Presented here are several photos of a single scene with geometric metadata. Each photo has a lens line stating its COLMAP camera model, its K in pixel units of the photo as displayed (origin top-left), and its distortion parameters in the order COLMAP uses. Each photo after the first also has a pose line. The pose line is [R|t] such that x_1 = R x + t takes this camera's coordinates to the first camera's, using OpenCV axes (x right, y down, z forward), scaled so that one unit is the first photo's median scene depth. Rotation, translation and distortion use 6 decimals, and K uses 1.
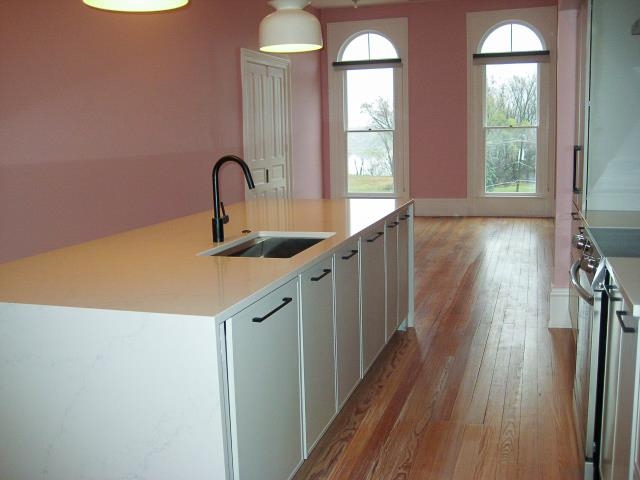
lens RADIAL K [[666.8, 0, 320.0], [0, 666.8, 240.0], [0, 0, 1]] dist [-0.176566, 0.243191]
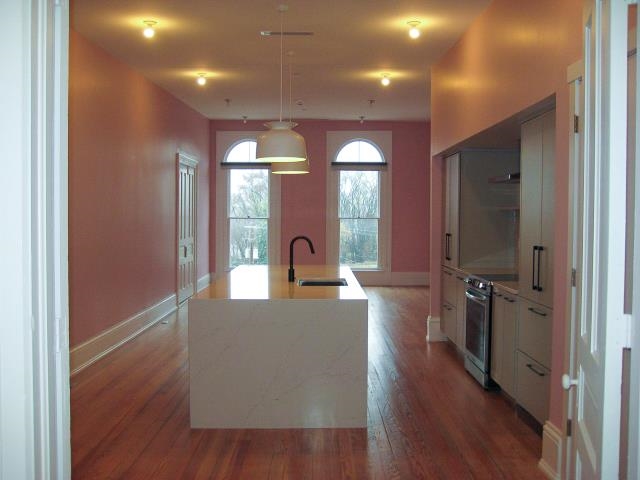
lens RADIAL K [[666.8, 0, 320.0], [0, 666.8, 240.0], [0, 0, 1]] dist [-0.176566, 0.243191]
pose [[0.951313, 0.020796, 0.307523, -0.194523], [0.018047, 0.992251, -0.122929, 0.034970], [-0.307696, 0.122494, 0.943567, -0.235333]]
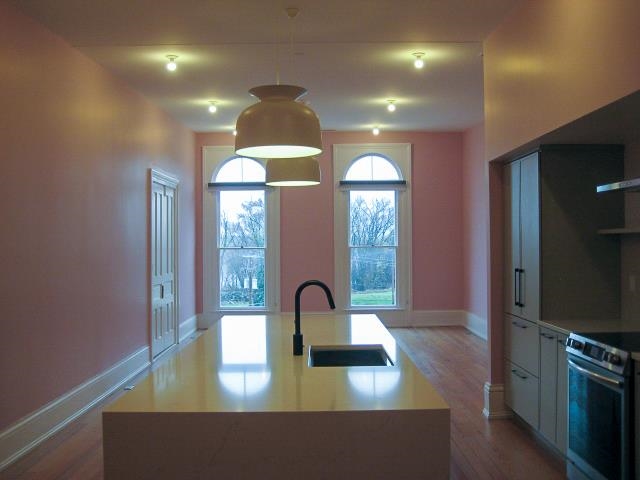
lens RADIAL K [[666.8, 0, 320.0], [0, 666.8, 240.0], [0, 0, 1]] dist [-0.176566, 0.243191]
pose [[0.951408, 0.021784, 0.307161, -0.140959], [0.030494, 0.985926, -0.164377, -0.000864], [-0.306419, 0.165756, 0.937354, -0.032389]]
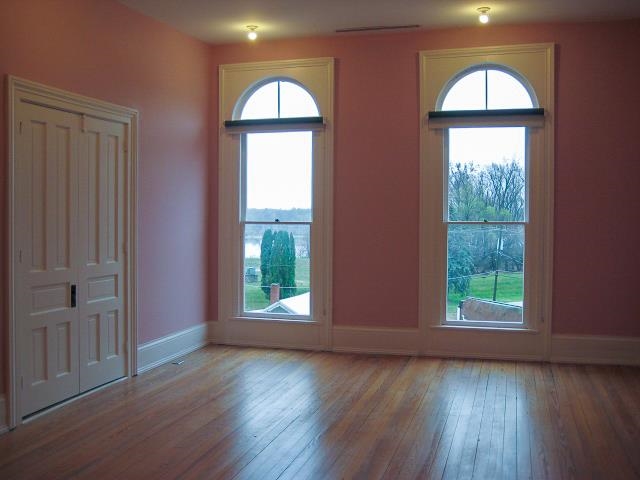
lens RADIAL K [[666.8, 0, 320.0], [0, 666.8, 240.0], [0, 0, 1]] dist [-0.176566, 0.243191]
pose [[0.999126, 0.030261, 0.028823, 0.107195], [-0.026473, 0.991956, -0.123780, -0.069110], [-0.032336, 0.122909, 0.991891, 0.352392]]
